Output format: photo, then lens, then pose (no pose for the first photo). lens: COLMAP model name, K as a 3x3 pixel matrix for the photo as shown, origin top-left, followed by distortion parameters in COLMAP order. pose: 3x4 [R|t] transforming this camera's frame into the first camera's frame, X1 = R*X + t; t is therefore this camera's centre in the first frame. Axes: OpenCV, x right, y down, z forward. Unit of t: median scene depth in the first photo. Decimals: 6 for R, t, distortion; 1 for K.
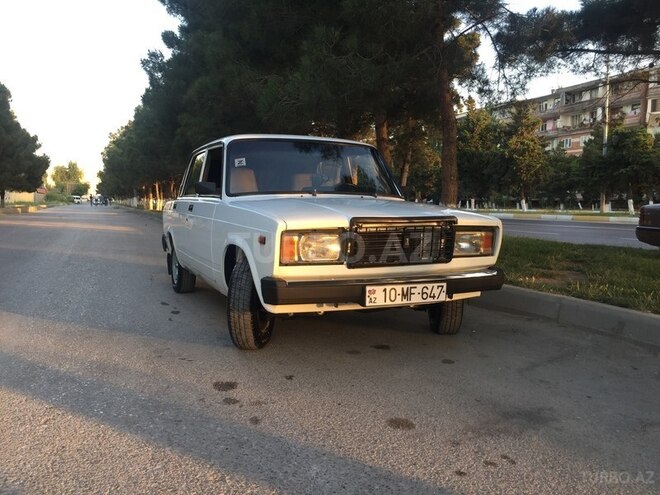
lens RADIAL K [[572.5, 0, 328.9], [0, 572.5, 245.6], [0, 0, 1]] dist [0.021536, -0.014436]
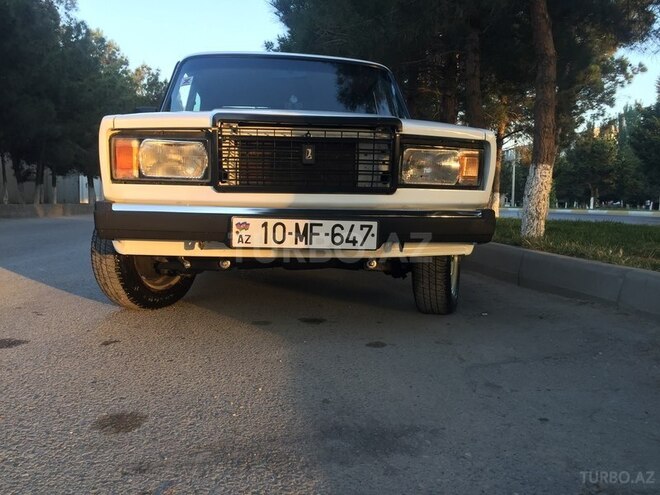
lens RADIAL K [[572.5, 0, 330.8], [0, 572.5, 251.6], [0, 0, 1]] dist [0.021536, -0.014436]
pose [[0.956884, 0.035685, -0.288272, 0.353992], [-0.033930, 0.999363, 0.011081, 0.096673], [0.288483, -0.000822, 0.957485, 0.385068]]
